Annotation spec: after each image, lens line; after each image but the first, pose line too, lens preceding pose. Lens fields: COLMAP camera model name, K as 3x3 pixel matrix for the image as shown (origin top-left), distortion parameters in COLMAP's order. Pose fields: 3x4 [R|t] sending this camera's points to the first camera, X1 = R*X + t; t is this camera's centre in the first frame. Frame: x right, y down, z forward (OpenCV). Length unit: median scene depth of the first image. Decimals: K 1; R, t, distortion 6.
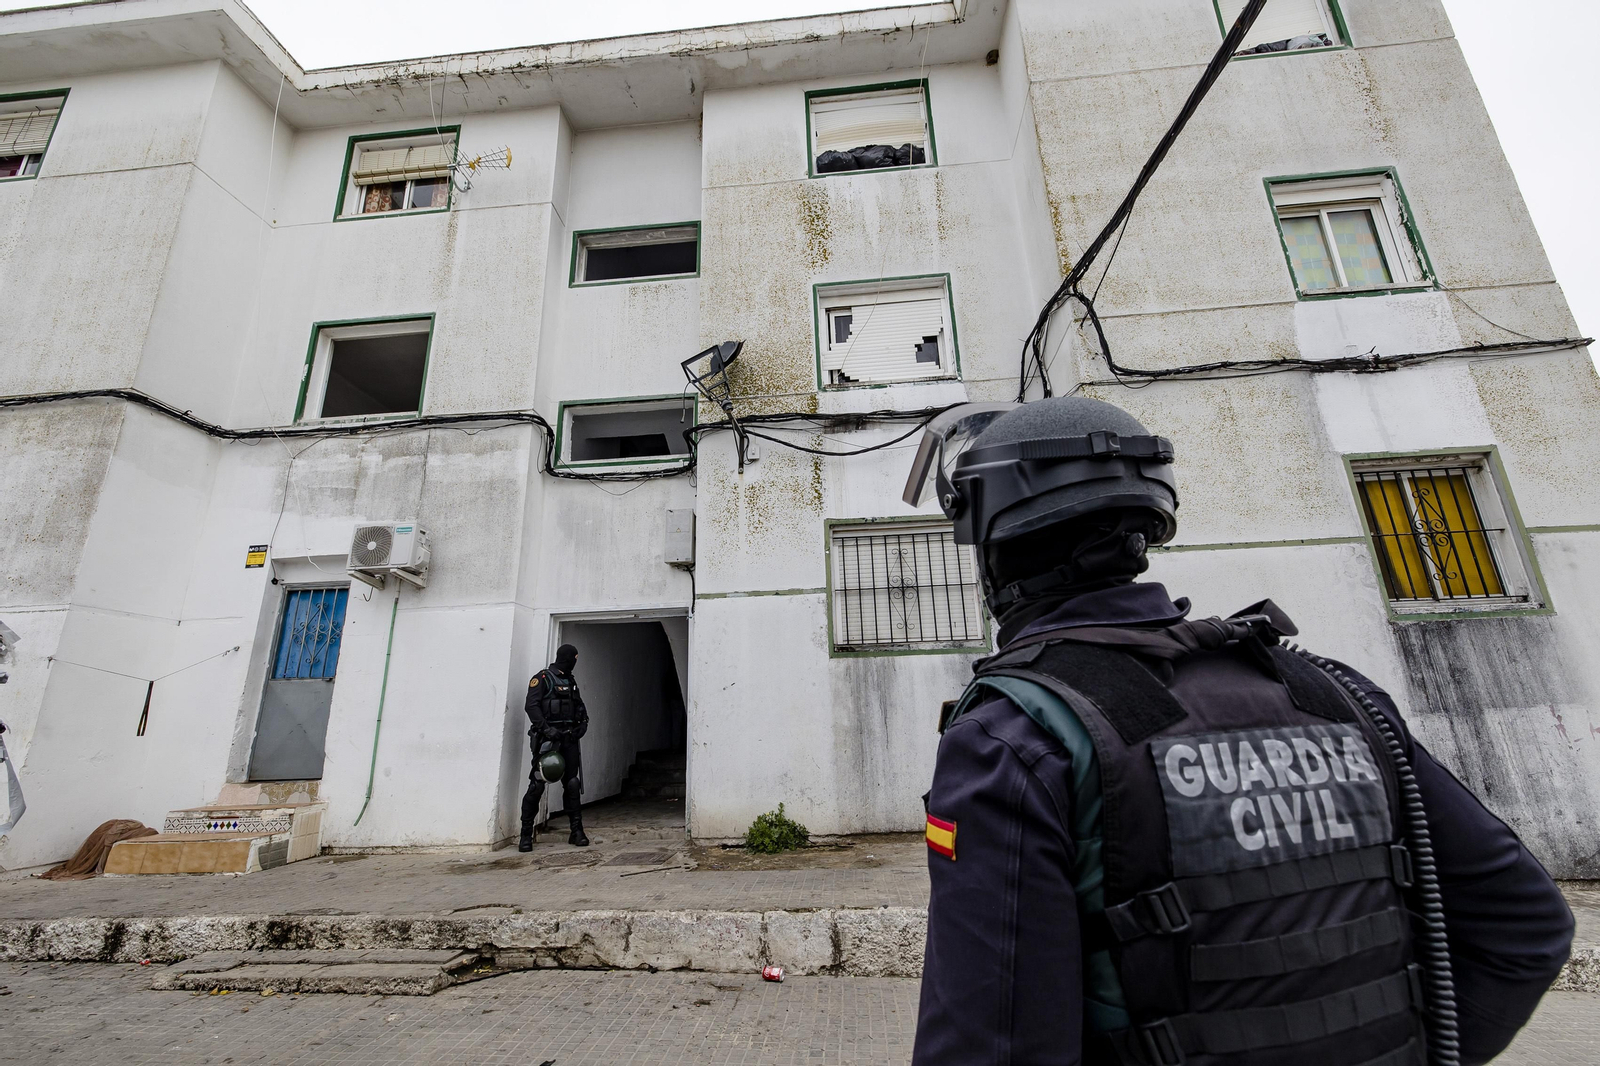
lens RADIAL K [[671.2, 0, 821.2], [0, 671.2, 537.7], [0, 0, 1]] dist [0.018711, -0.000281]
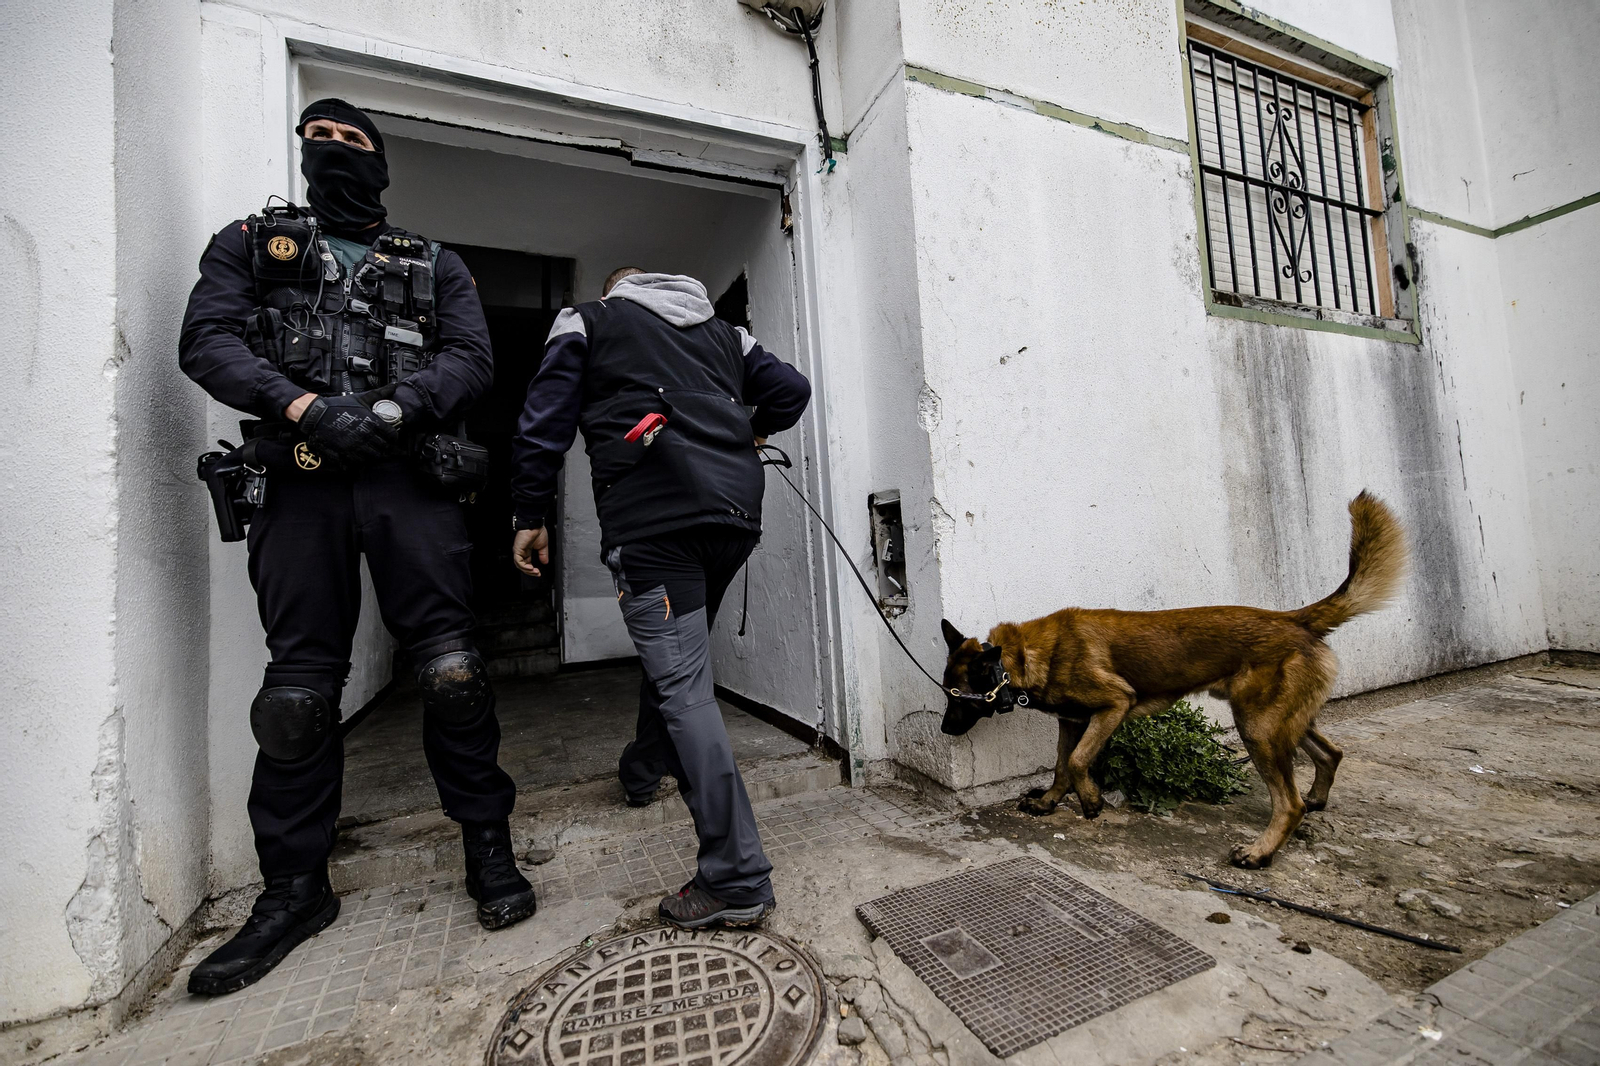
lens RADIAL K [[671.2, 0, 821.2], [0, 671.2, 537.7], [0, 0, 1]] dist [0.018711, -0.000281]
pose [[0.875721, -0.002160, 0.482813, -0.387162], [-0.070829, 0.988596, 0.132892, 0.273952], [-0.477594, -0.150574, 0.865581, 0.735804]]
